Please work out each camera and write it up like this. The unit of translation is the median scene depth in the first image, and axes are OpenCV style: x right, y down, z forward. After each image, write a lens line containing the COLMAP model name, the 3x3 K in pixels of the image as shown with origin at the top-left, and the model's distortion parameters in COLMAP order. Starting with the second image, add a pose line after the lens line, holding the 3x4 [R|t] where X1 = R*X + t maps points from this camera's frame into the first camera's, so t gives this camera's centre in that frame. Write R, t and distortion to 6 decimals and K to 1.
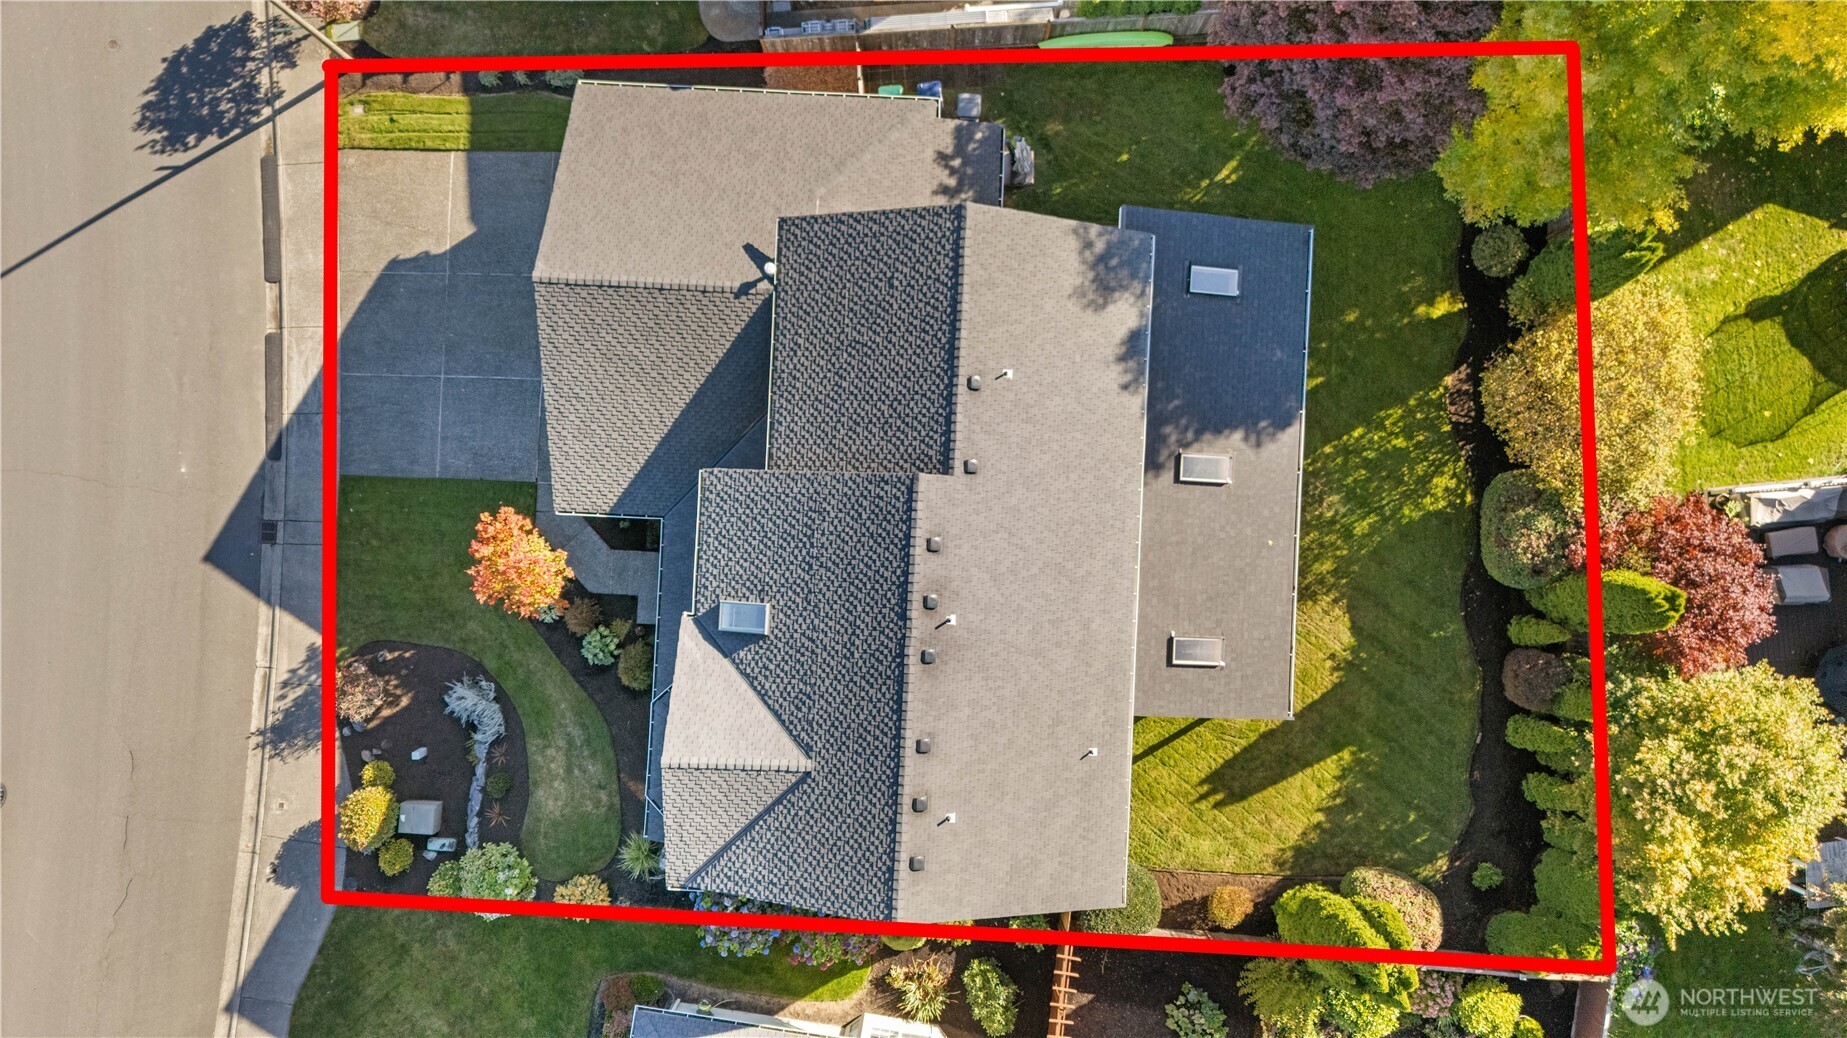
lens RADIAL K [[1302.4, 0, 920.9], [0, 1302.4, 525.1], [0, 0, 1]] dist [-0.004553, -0.004113]
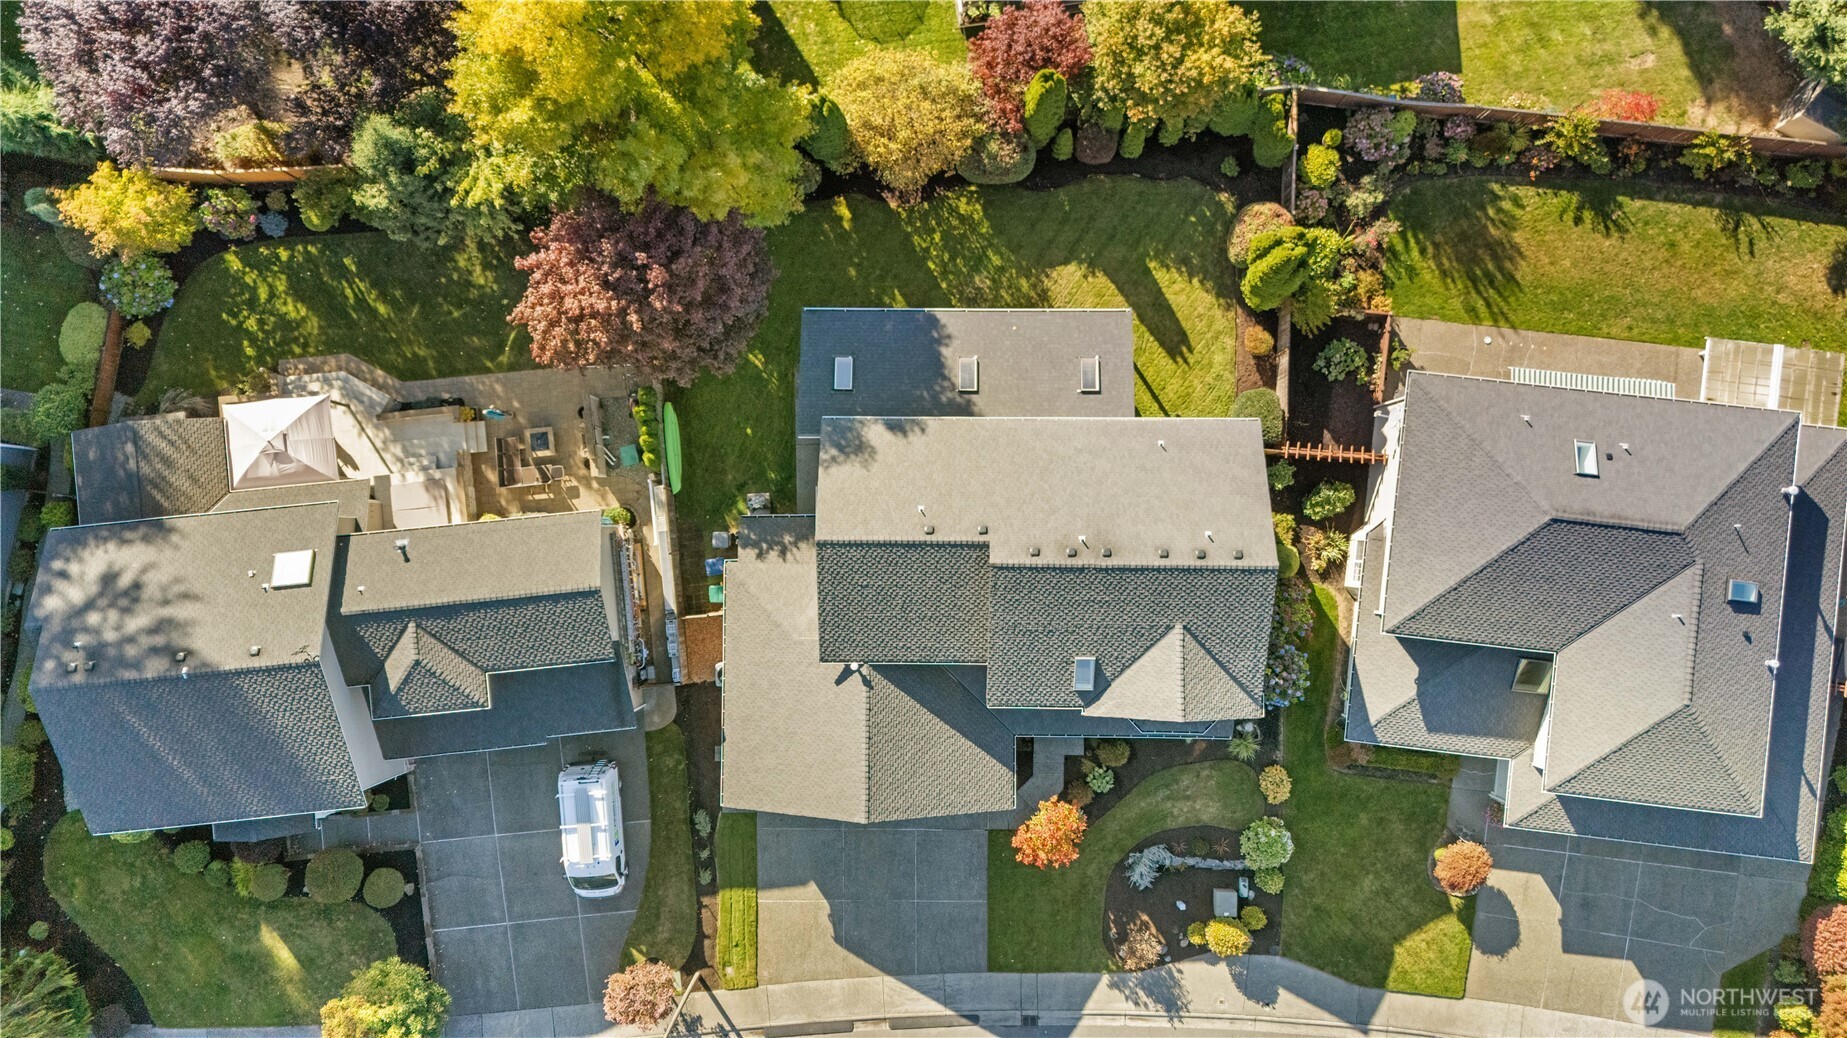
lens RADIAL K [[1302.4, 0, 916.8], [0, 1302.4, 517.2], [0, 0, 1]] dist [-0.004553, -0.004113]
pose [[-0.040242, -0.998556, 0.035579, 0.001354], [0.999190, -0.040183, 0.002370, -0.107728], [-0.000937, 0.035645, 0.999364, -0.475036]]
